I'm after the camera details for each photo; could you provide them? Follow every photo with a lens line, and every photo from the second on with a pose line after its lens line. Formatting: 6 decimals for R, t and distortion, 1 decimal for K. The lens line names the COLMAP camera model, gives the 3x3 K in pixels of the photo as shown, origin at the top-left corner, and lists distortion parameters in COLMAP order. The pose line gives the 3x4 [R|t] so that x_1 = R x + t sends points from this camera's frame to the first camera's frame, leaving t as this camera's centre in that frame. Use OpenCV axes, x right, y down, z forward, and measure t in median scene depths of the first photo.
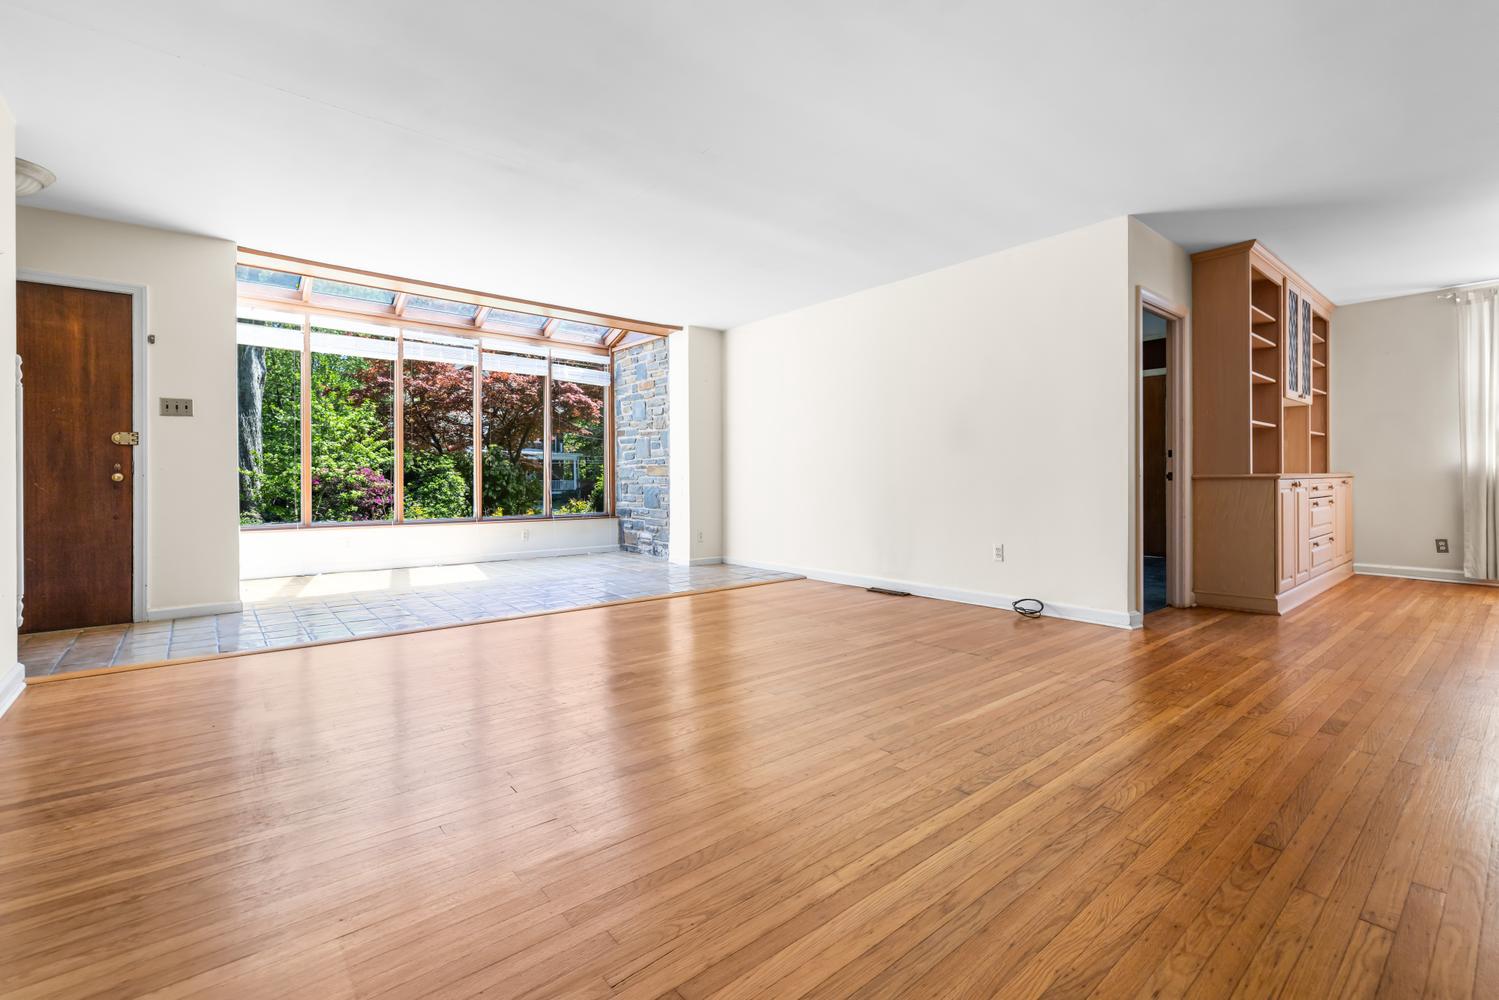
lens RADIAL K [[656.8, 0, 744.1], [0, 656.8, 481.3], [0, 0, 1]] dist [0.002286, 0.000310]
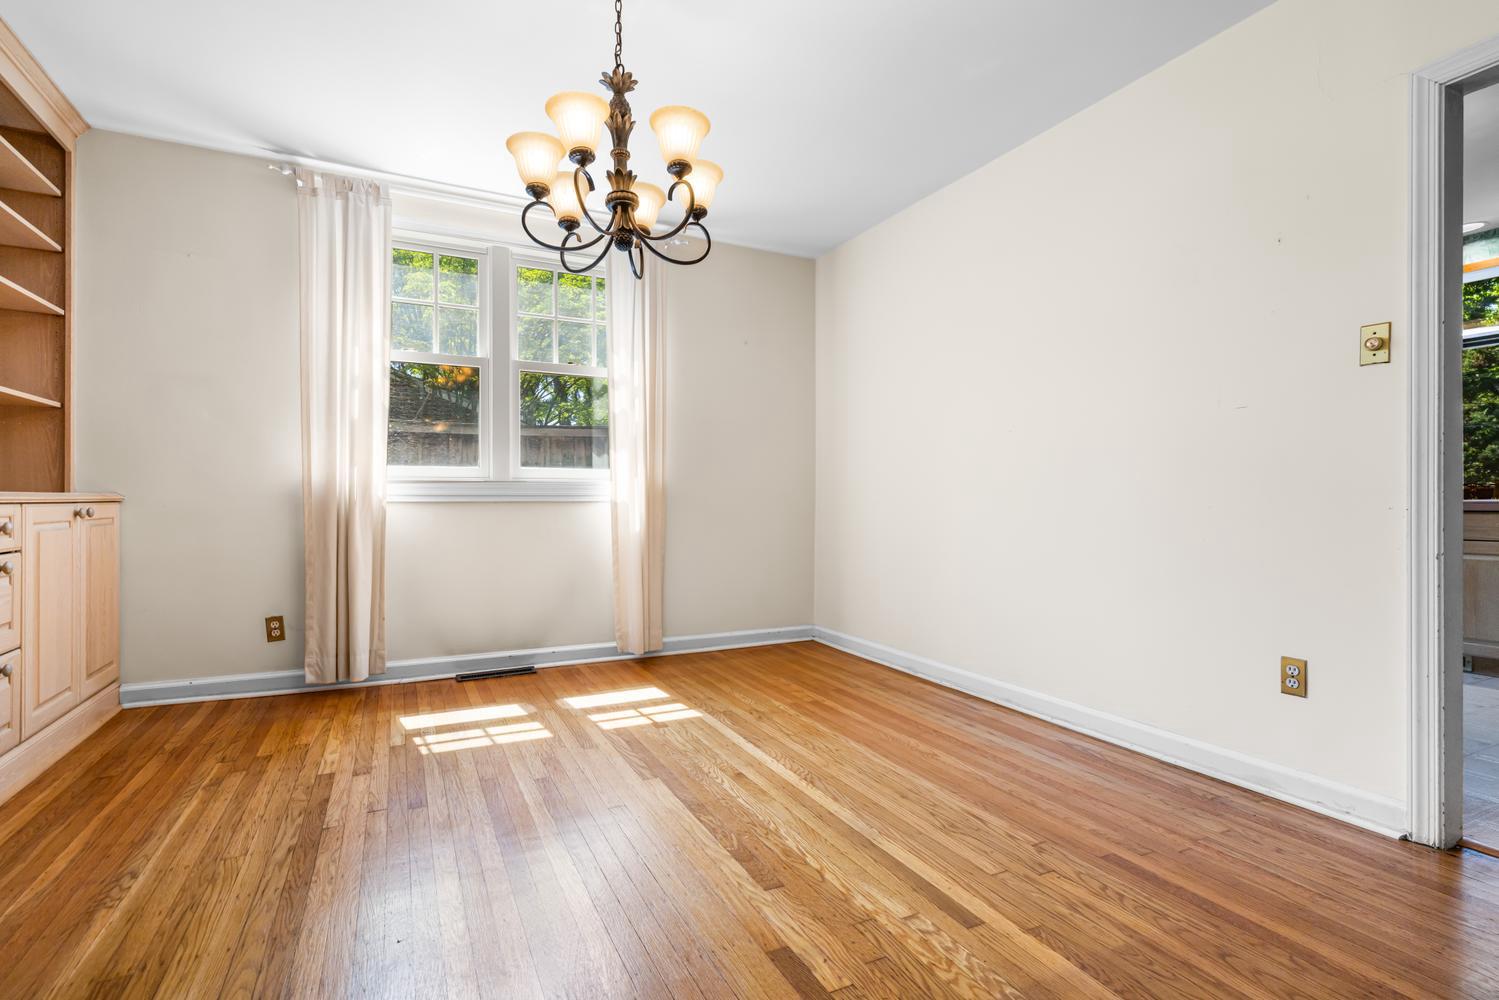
lens RADIAL K [[710.0, 0, 745.9], [0, 710.0, 495.5], [0, 0, 1]] dist [-0.000586, -0.000344]
pose [[0.228769, 0.012838, 0.973396, 0.430762], [0.000109, 0.999913, -0.013213, -0.003663], [-0.973481, 0.003129, 0.228747, 0.363465]]
